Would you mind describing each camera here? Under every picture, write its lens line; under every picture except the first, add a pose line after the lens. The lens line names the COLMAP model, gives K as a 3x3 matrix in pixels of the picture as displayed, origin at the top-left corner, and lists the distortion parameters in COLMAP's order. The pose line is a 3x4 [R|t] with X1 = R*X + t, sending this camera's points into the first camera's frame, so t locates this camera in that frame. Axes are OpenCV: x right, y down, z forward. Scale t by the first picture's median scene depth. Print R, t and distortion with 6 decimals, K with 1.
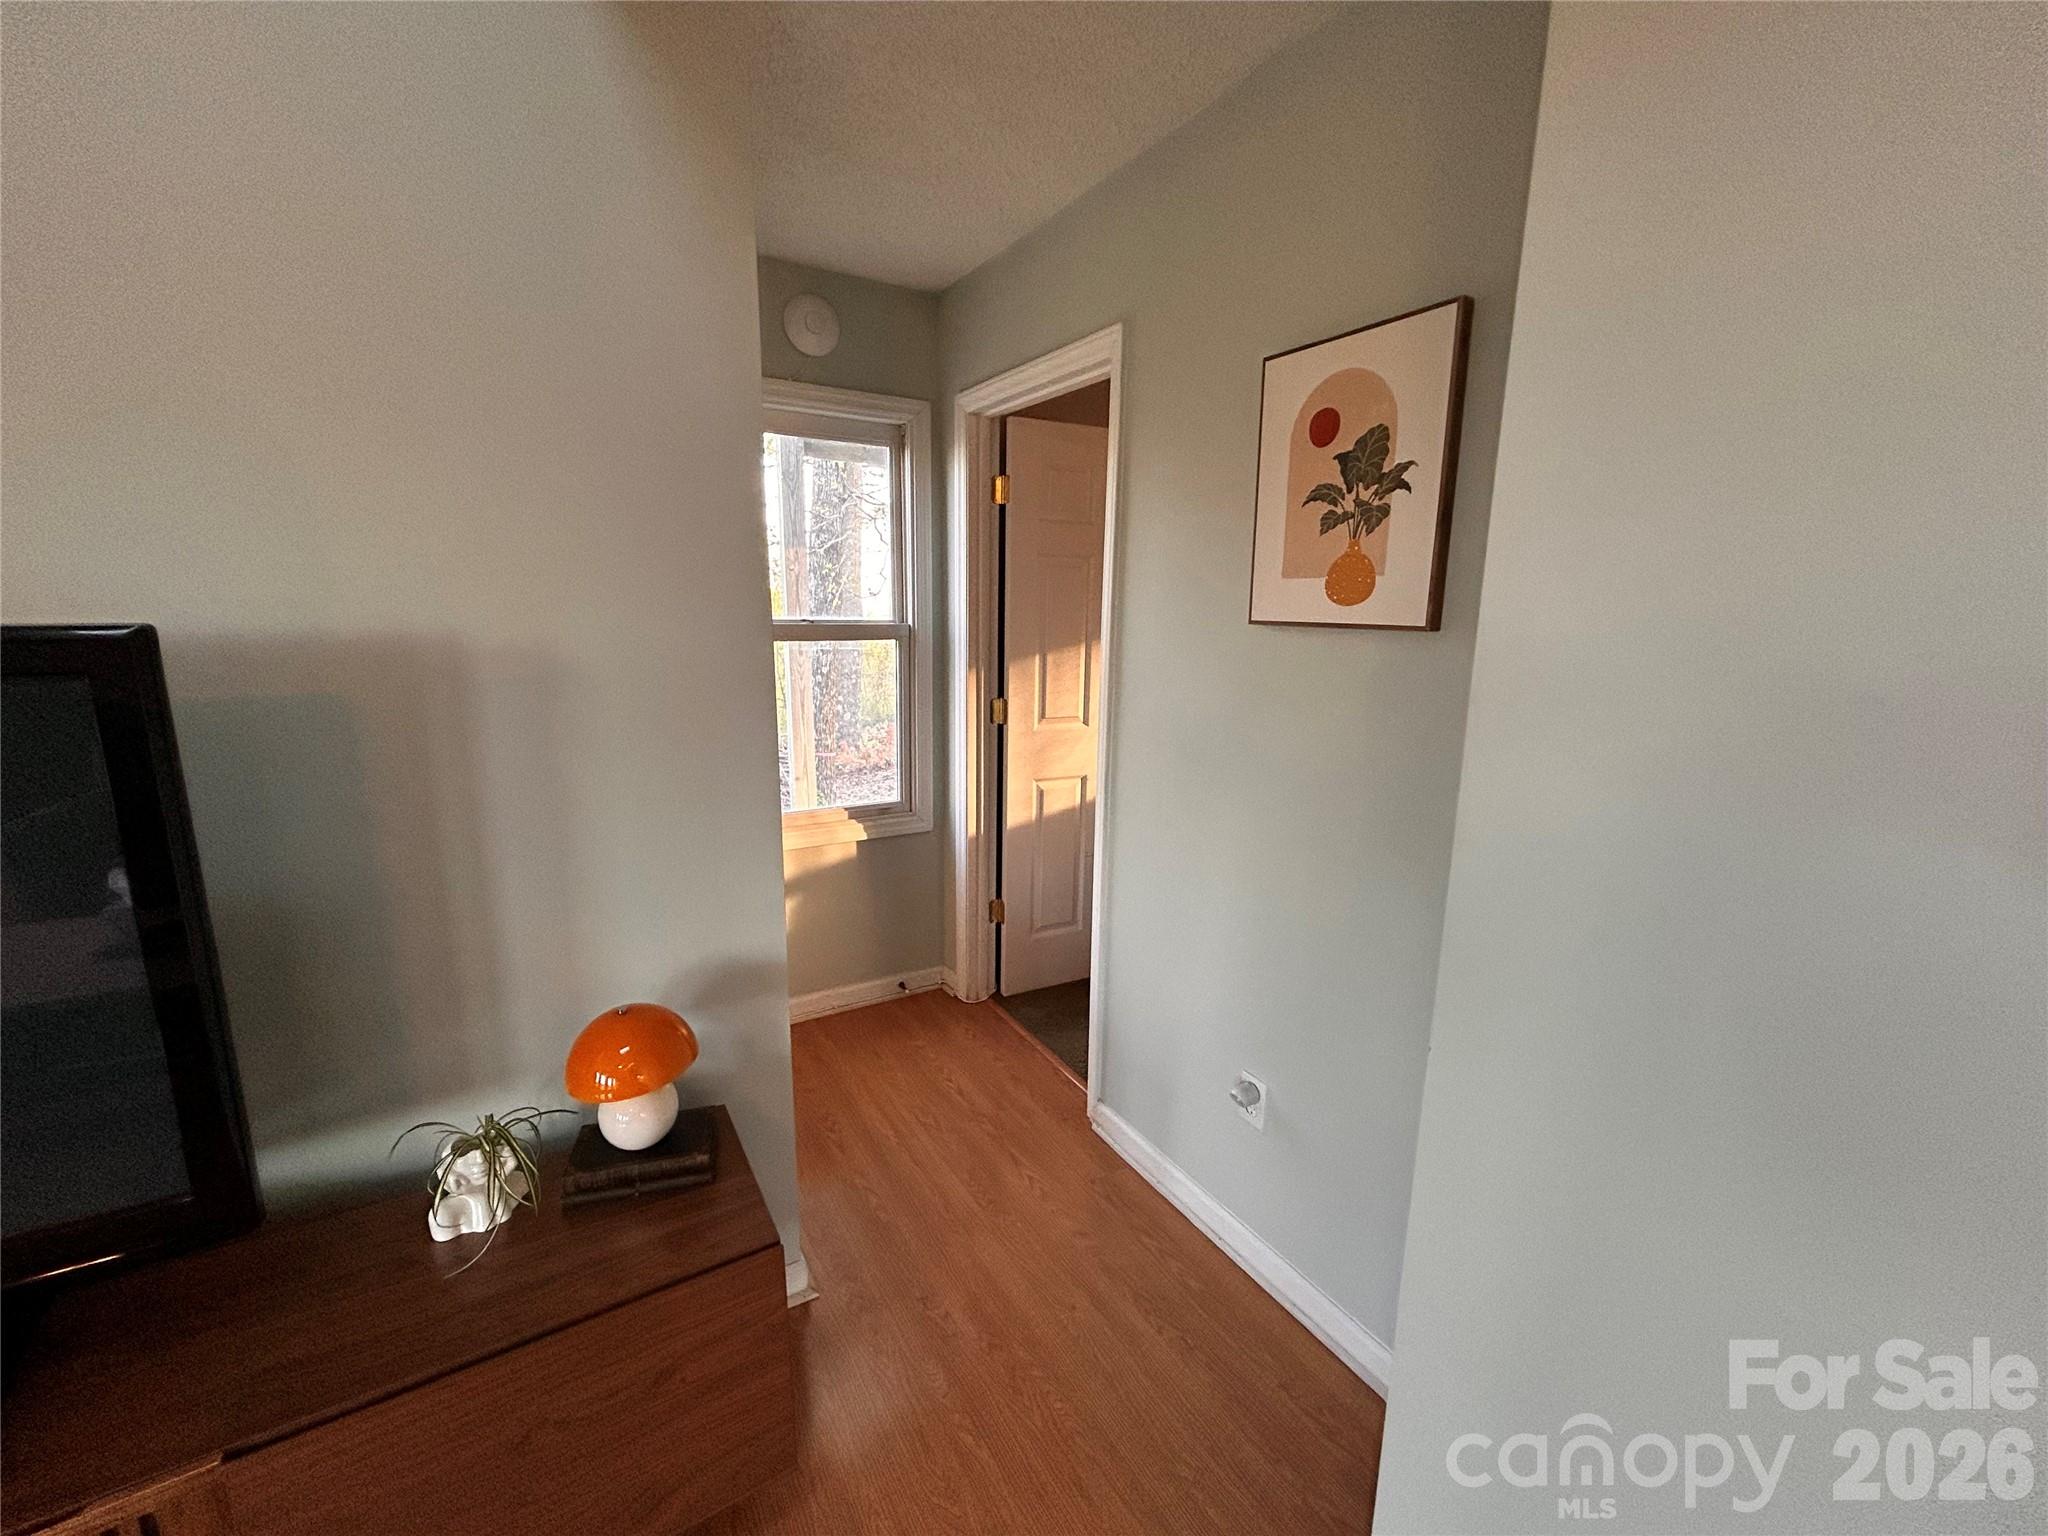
lens RADIAL K [[822.2, 0, 1017.8], [0, 822.2, 764.2], [0, 0, 1]] dist [-0.001080, -0.000047]
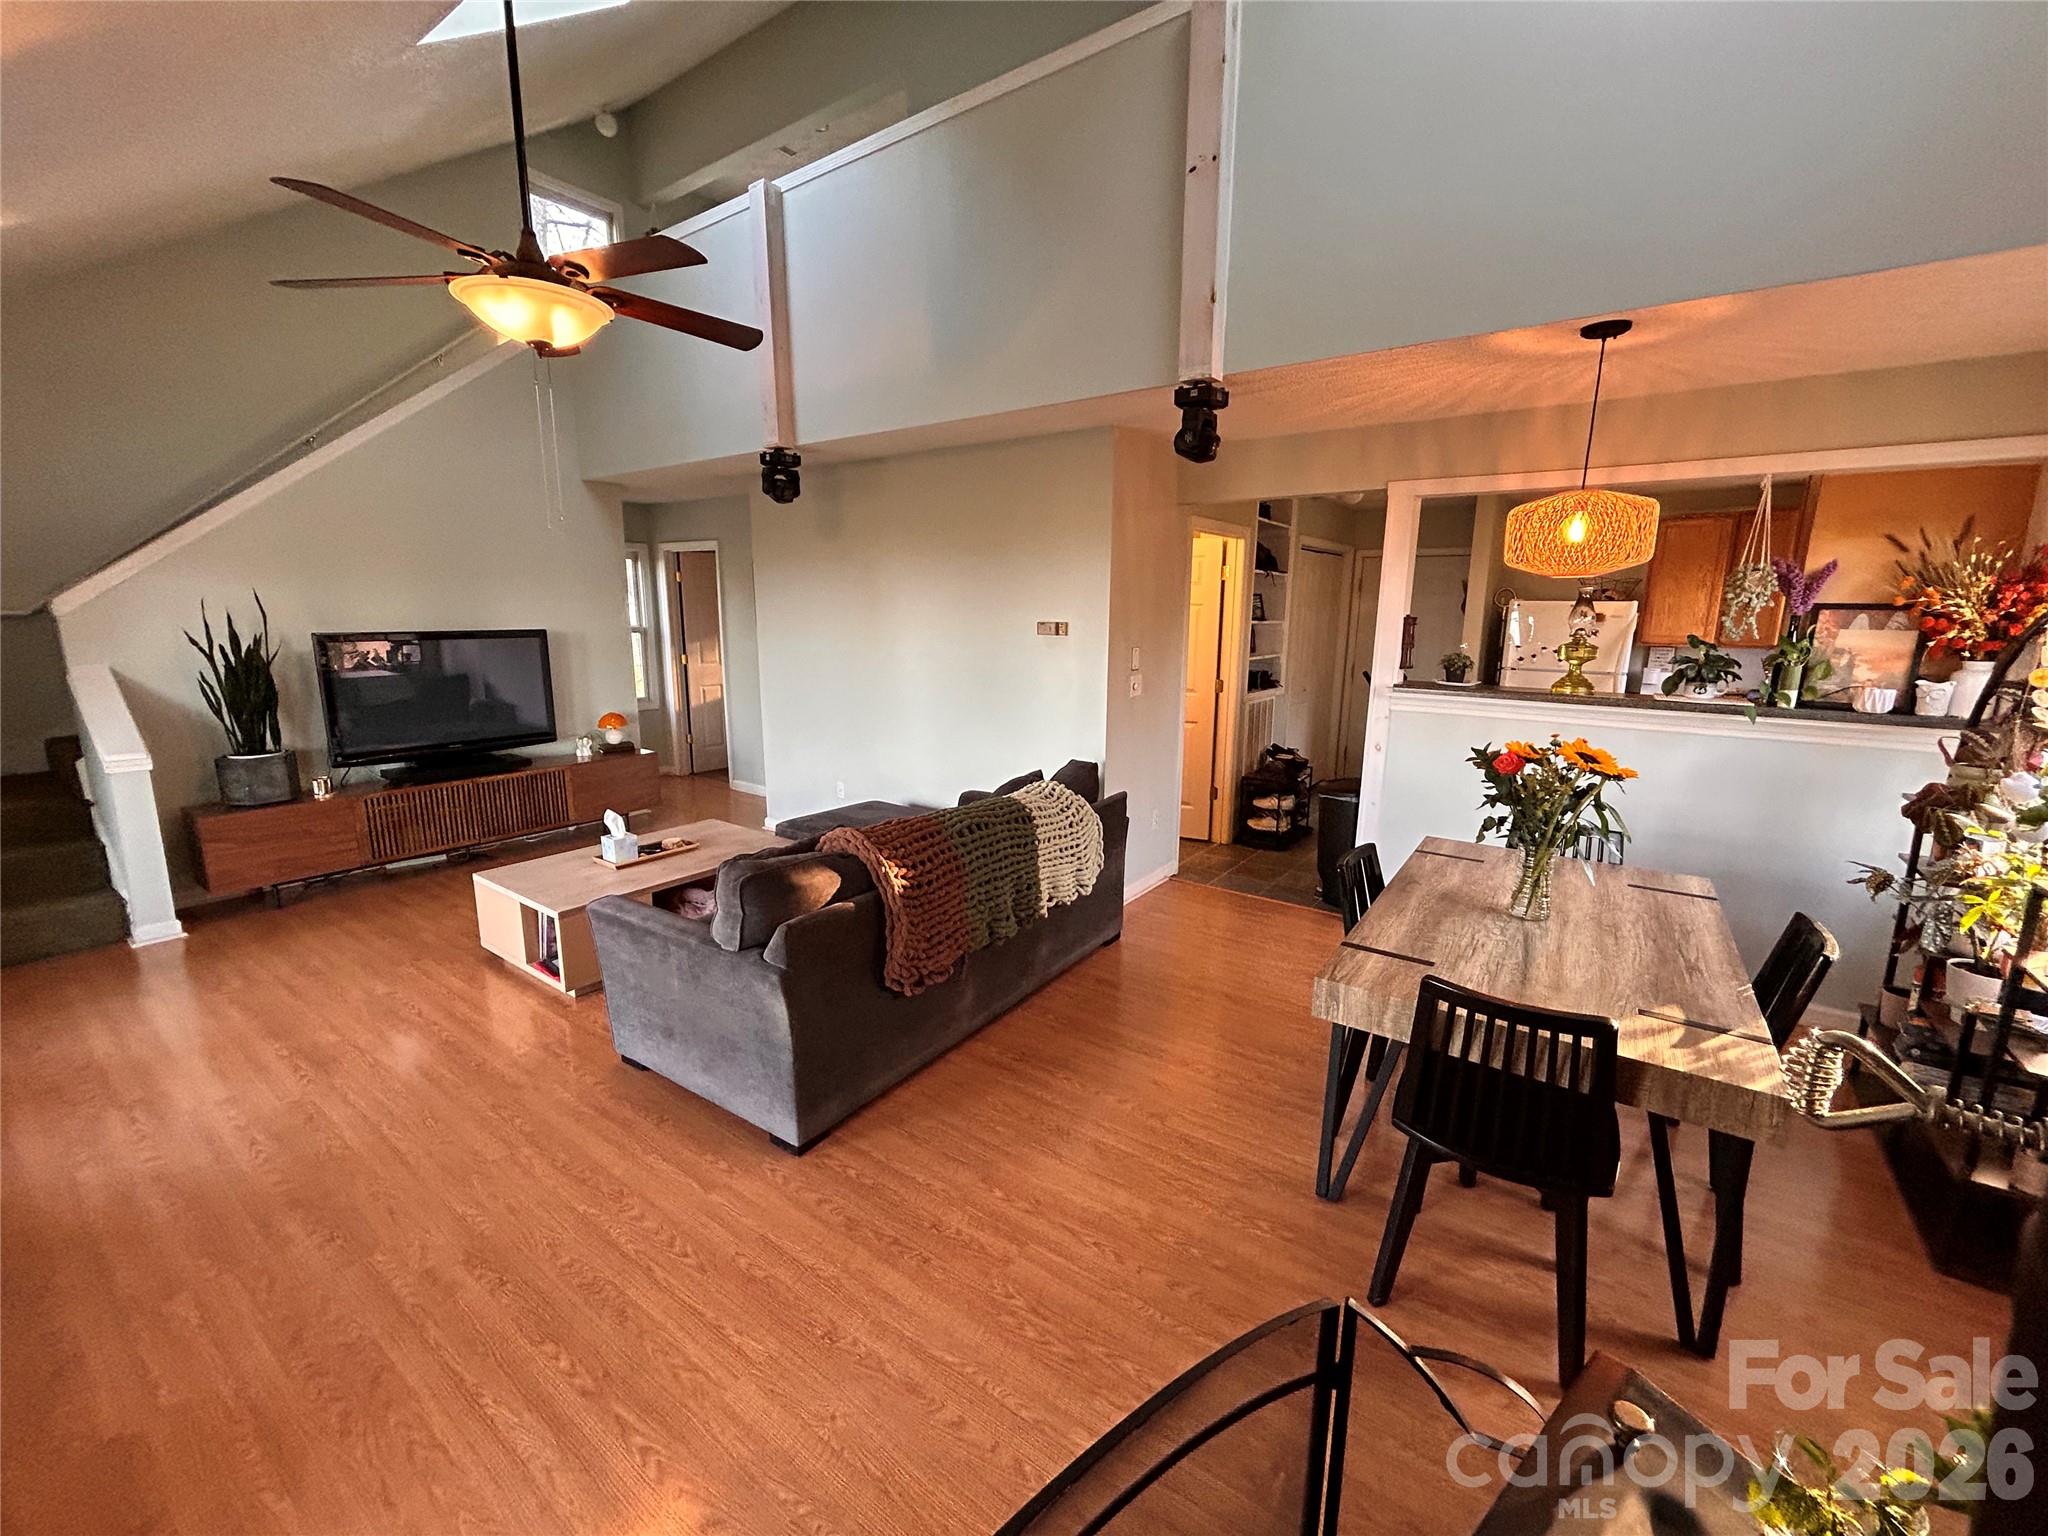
lens RADIAL K [[822.2, 0, 1019.1], [0, 822.2, 769.2], [0, 0, 1]] dist [-0.001080, -0.000047]
pose [[0.919138, -0.077980, 0.386140, -0.083176], [0.074684, 0.996929, 0.023556, 0.308954], [-0.386791, 0.007187, 0.922139, -1.875085]]
